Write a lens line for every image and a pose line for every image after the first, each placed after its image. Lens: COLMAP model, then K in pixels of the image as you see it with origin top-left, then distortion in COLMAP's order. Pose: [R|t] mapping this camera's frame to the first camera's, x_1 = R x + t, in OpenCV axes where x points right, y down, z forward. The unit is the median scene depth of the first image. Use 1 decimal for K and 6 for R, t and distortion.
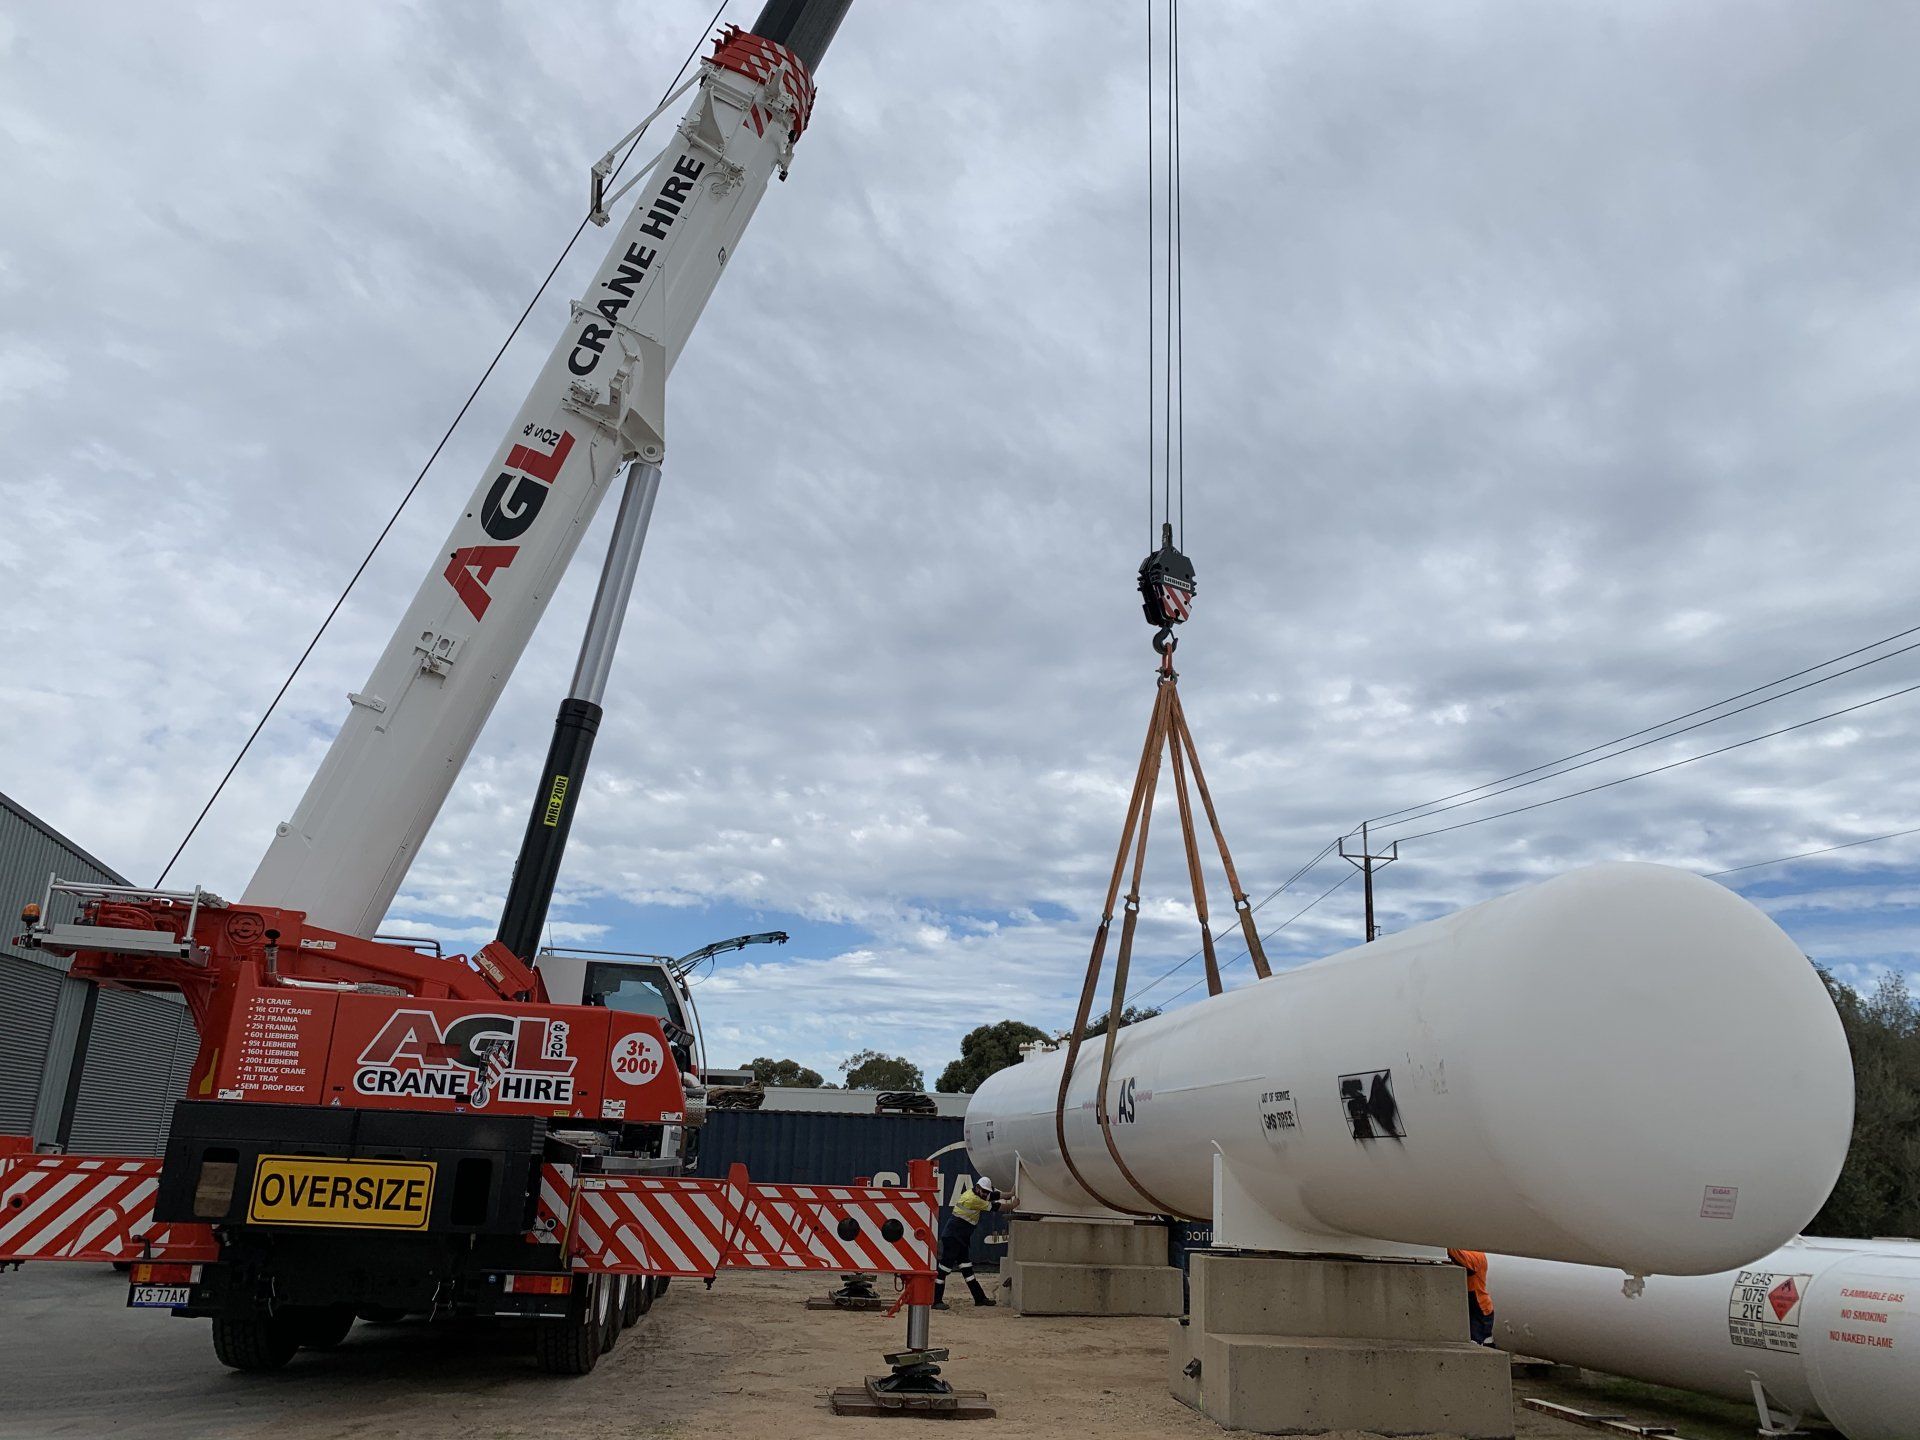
lens RADIAL K [[1467.6, 0, 1004.1], [0, 1467.6, 692.4], [0, 0, 1]] dist [0.008167, -0.002880]
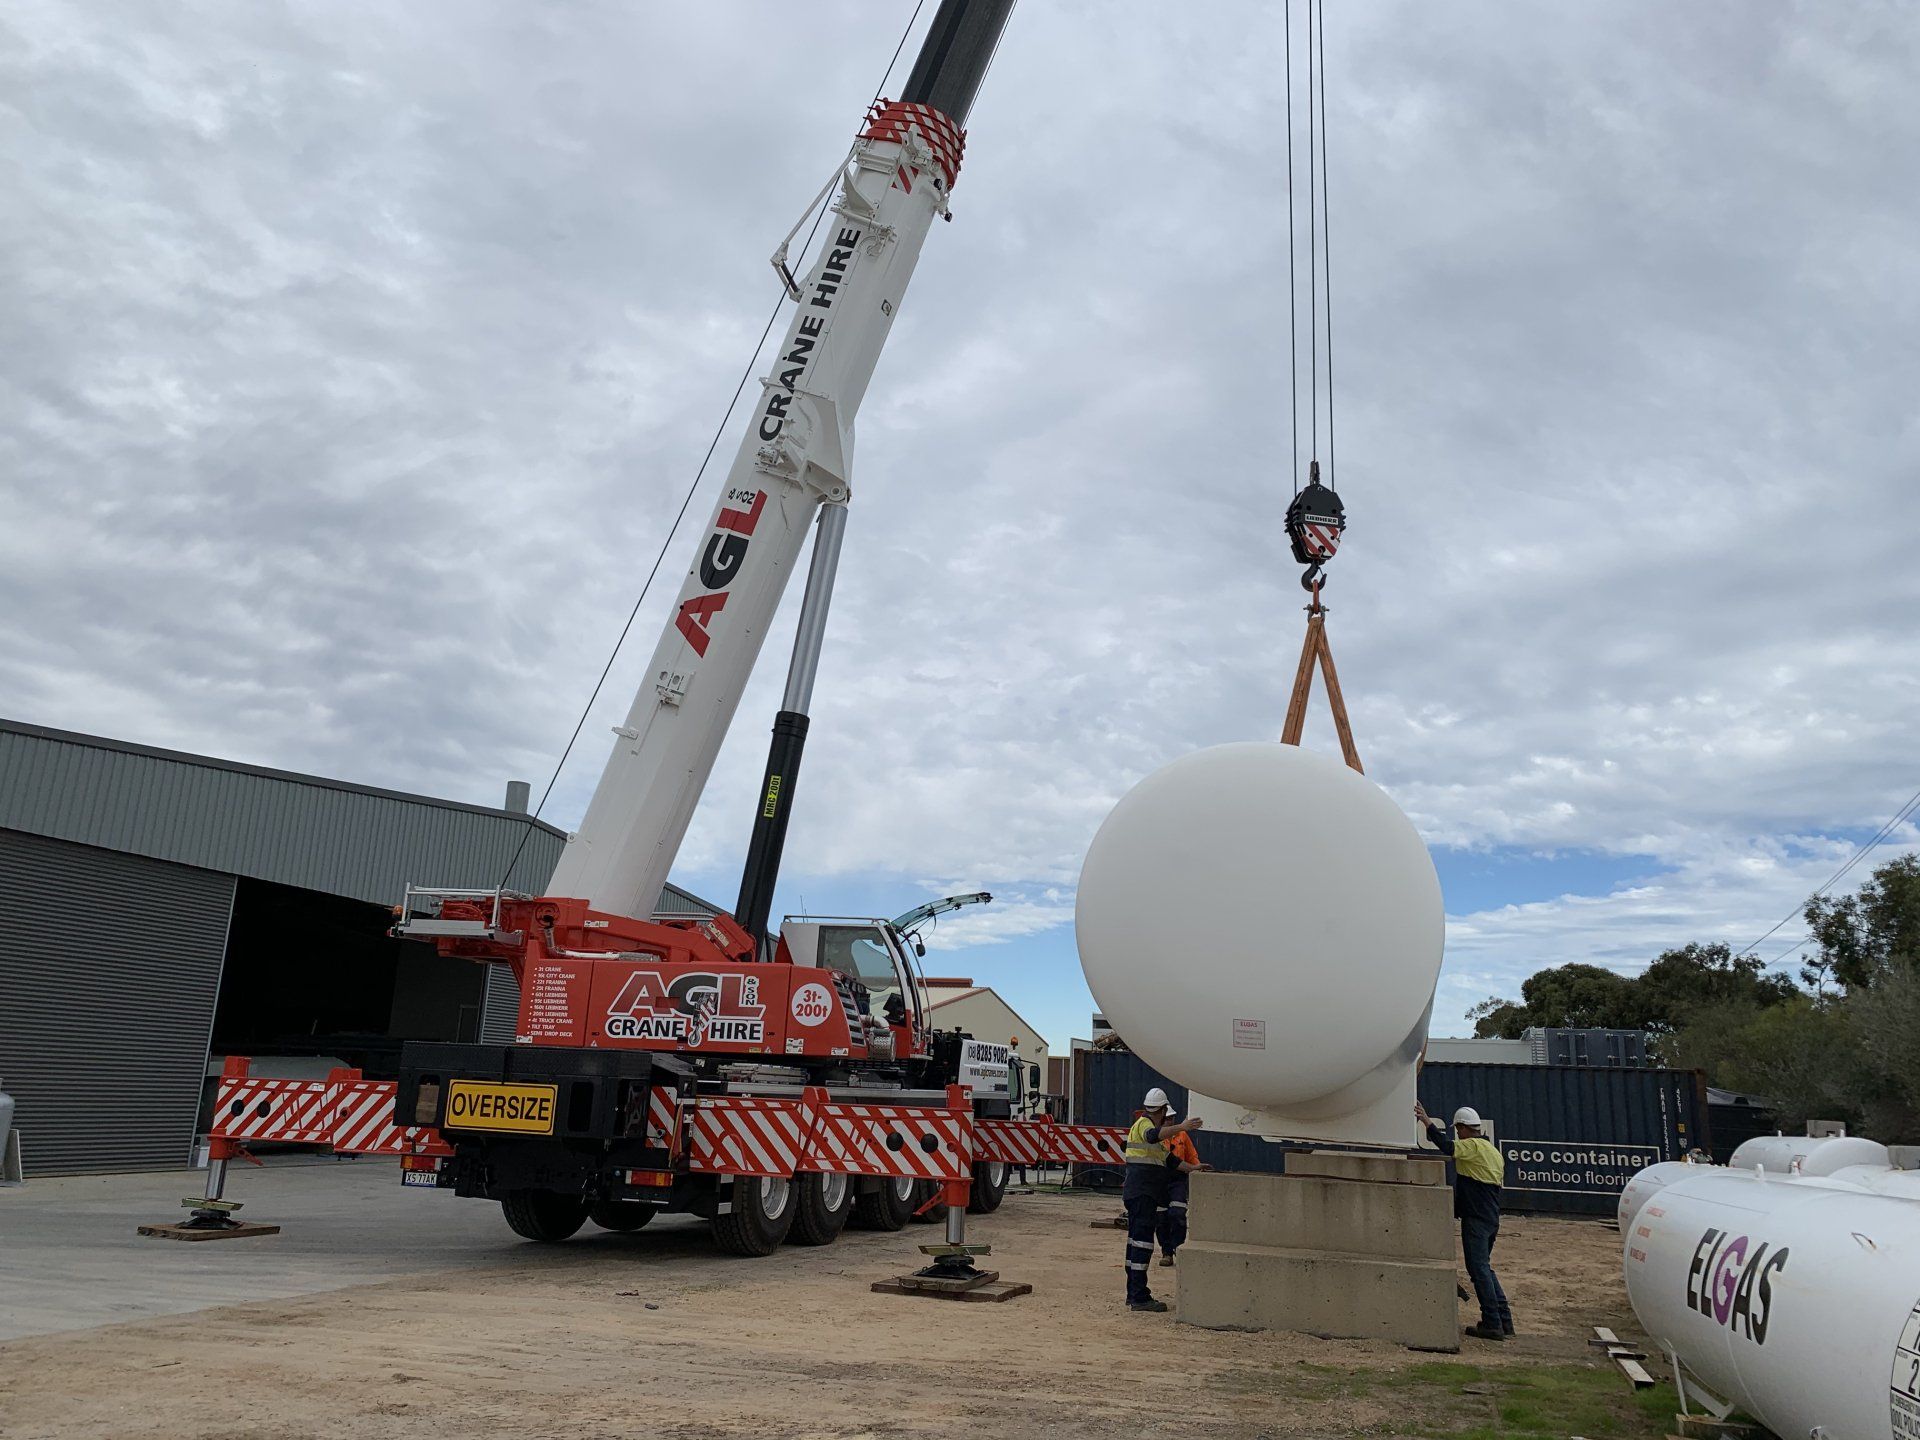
lens RADIAL K [[1453.5, 0, 1031.0], [0, 1453.5, 707.2], [0, 0, 1]] dist [0.110728, -0.252639]
pose [[0.910103, -0.105313, -0.400777, 0.439156], [0.121112, 0.992537, 0.014216, 0.010185], [0.396289, -0.061477, 0.916065, -0.021651]]
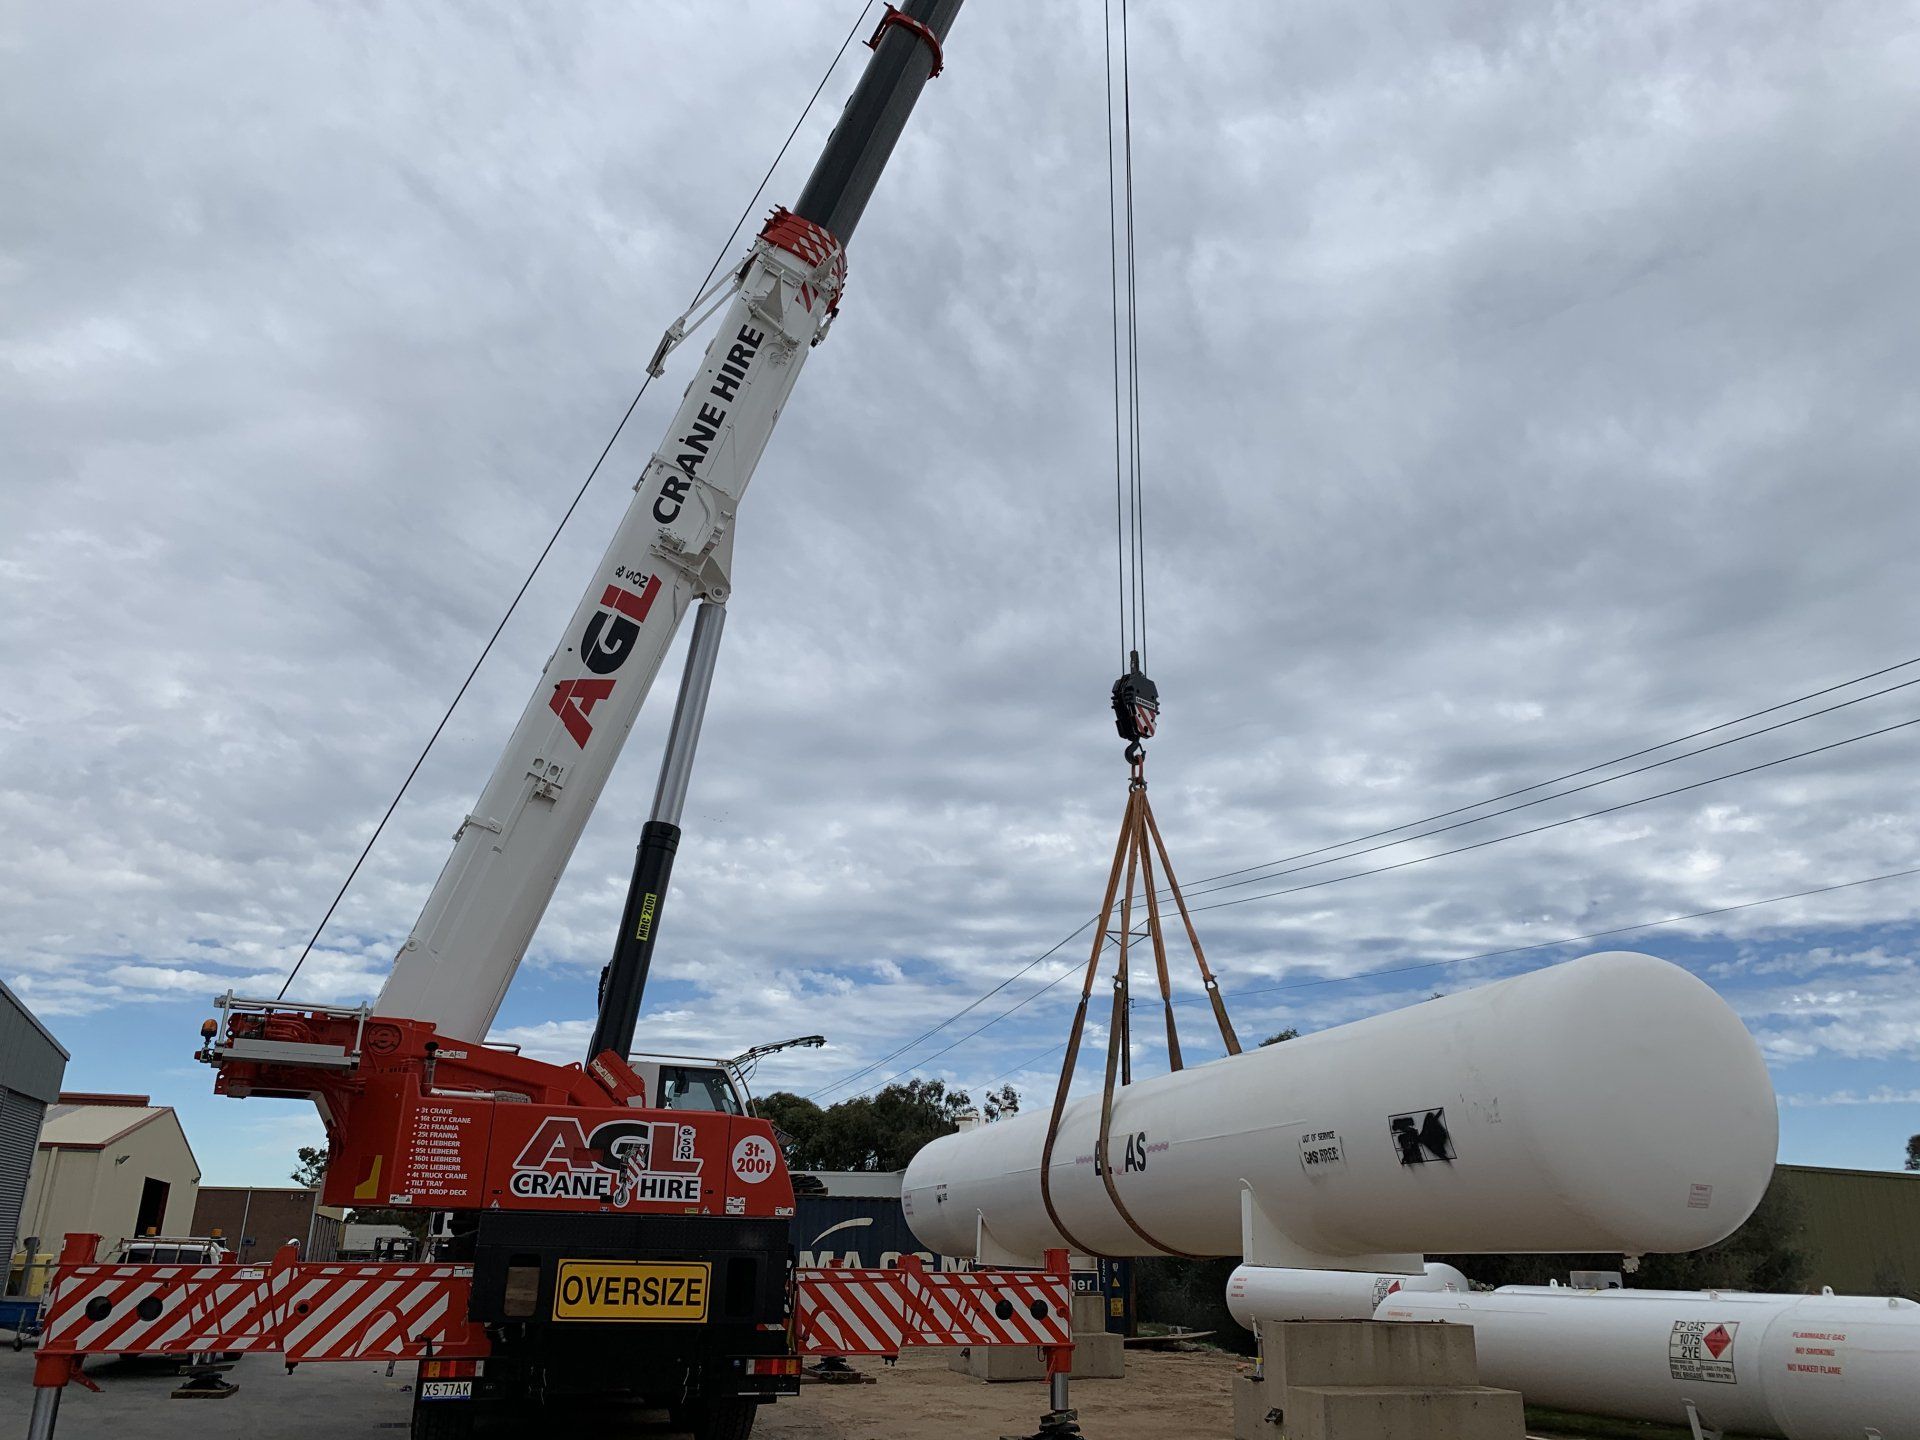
lens RADIAL K [[1457.9, 0, 969.6], [0, 1457.9, 697.7], [0, 0, 1]] dist [0.052332, -0.095426]
pose [[0.979828, 0.048663, 0.193825, -0.330508], [-0.041498, 0.998303, -0.040862, -0.062252], [-0.195484, 0.031995, 0.980185, -0.134272]]
